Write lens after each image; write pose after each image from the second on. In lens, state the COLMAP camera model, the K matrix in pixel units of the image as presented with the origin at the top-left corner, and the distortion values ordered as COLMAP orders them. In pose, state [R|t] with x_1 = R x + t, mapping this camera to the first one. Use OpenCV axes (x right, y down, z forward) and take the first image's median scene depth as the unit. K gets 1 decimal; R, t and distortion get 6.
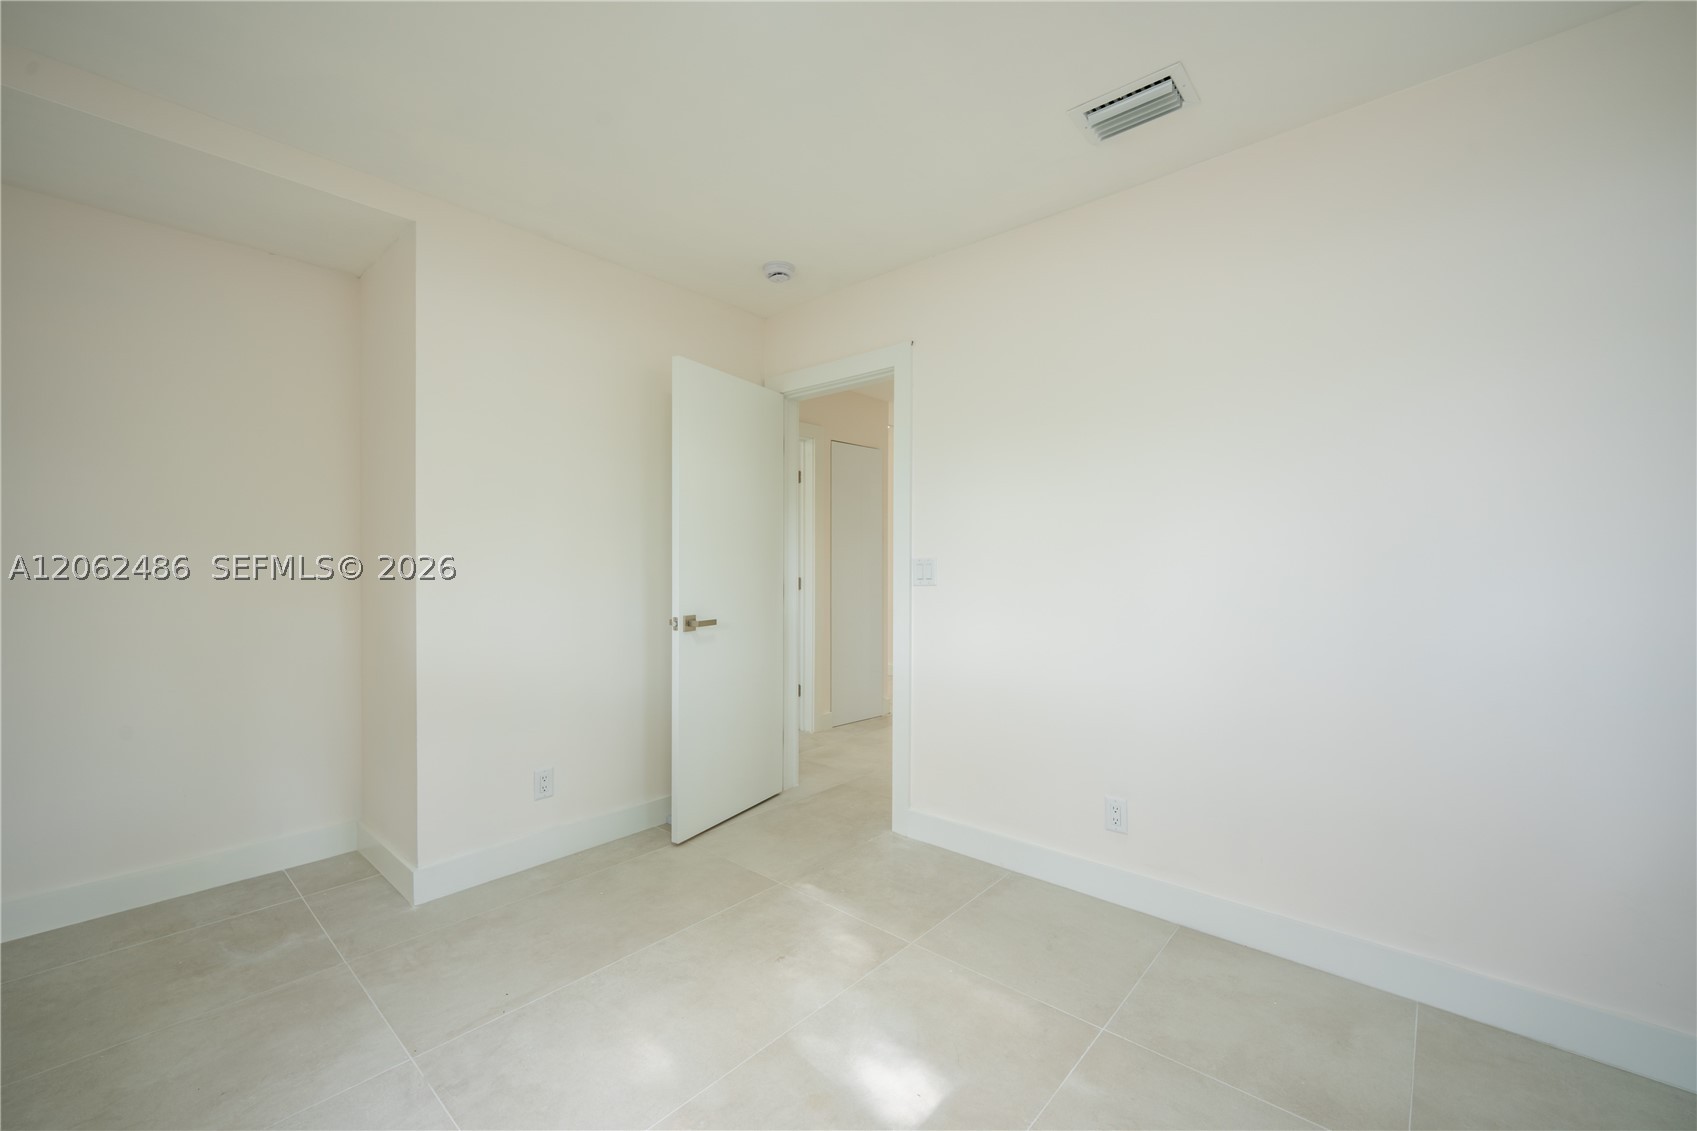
lens RADIAL K [[684.1, 0, 843.8], [0, 684.1, 566.7], [0, 0, 1]] dist [0.003449, -0.000345]
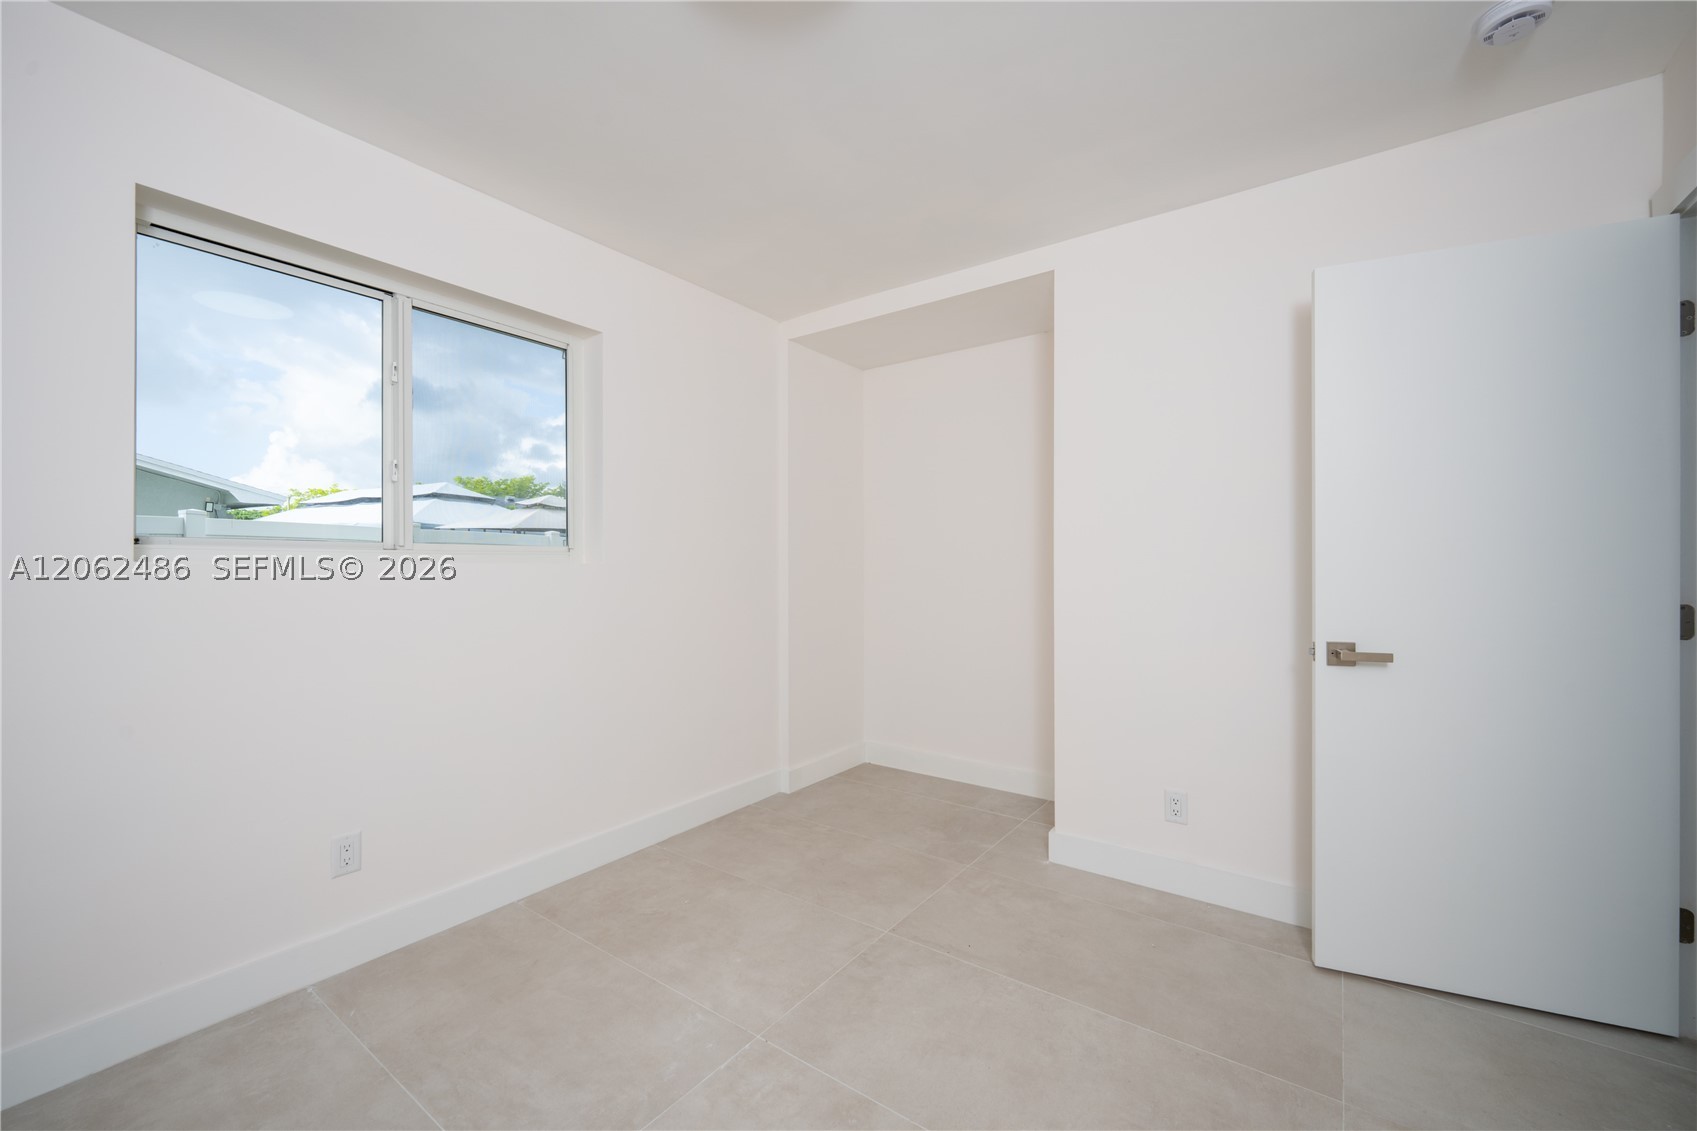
lens RADIAL K [[684.1, 0, 849.0], [0, 684.1, 565.3], [0, 0, 1]] dist [0.003449, -0.000345]
pose [[0.111083, 0.002967, -0.993807, 0.397033], [-0.005901, 0.999980, 0.002325, -0.004594], [0.993794, 0.005606, 0.111099, 0.437782]]
